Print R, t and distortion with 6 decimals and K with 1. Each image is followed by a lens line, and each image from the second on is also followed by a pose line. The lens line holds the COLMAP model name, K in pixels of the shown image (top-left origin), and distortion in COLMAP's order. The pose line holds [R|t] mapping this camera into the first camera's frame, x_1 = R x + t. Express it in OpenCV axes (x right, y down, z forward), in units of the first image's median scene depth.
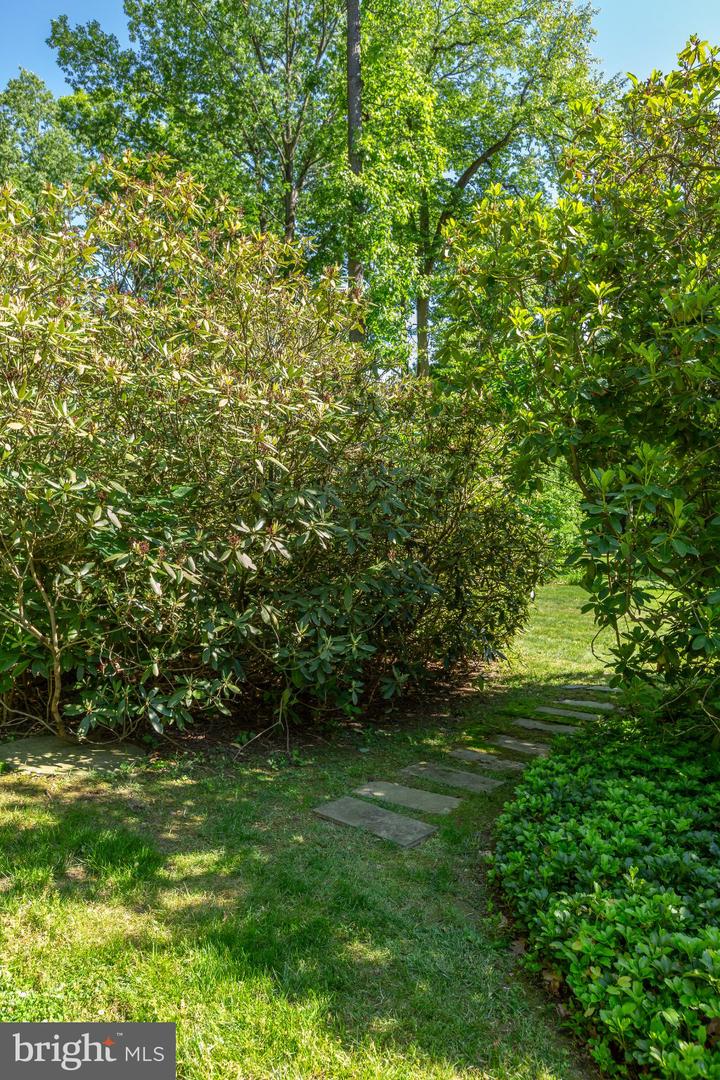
lens RADIAL K [[784.4, 0, 358.5], [0, 784.4, 542.8], [0, 0, 1]] dist [0.008326, 0.001584]
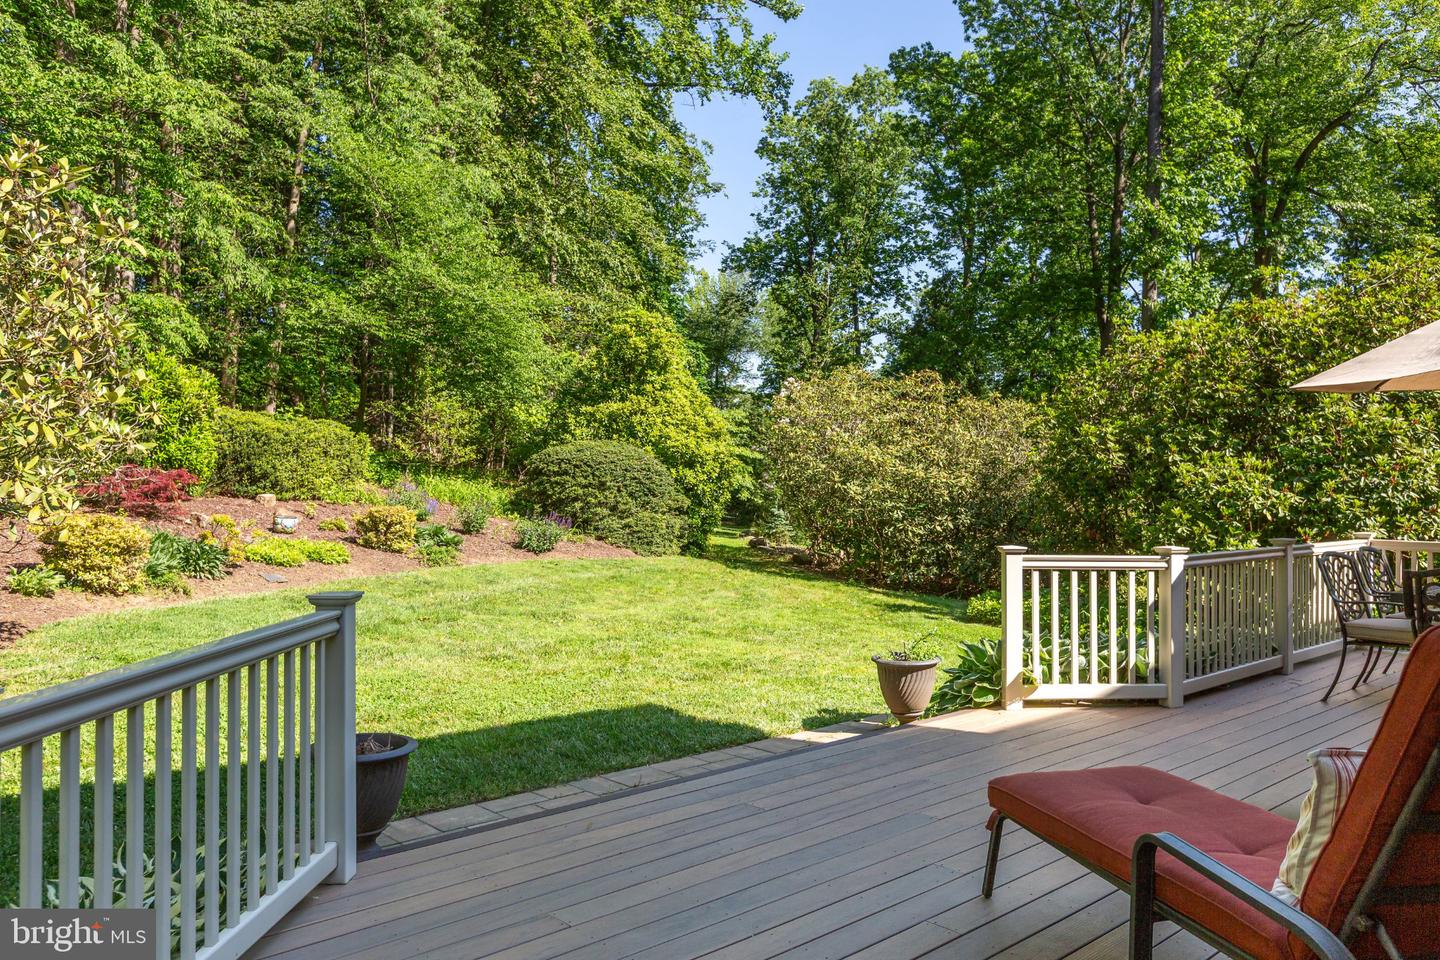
lens RADIAL K [[1045.8, 0, 719.0], [0, 1045.8, 482.5], [0, 0, 1]] dist [0.008326, 0.001584]
pose [[0.872144, 0.022852, -0.488715, 1.134306], [-0.050192, 0.997817, -0.042914, 0.062946], [0.486667, 0.061957, 0.871387, -3.111592]]
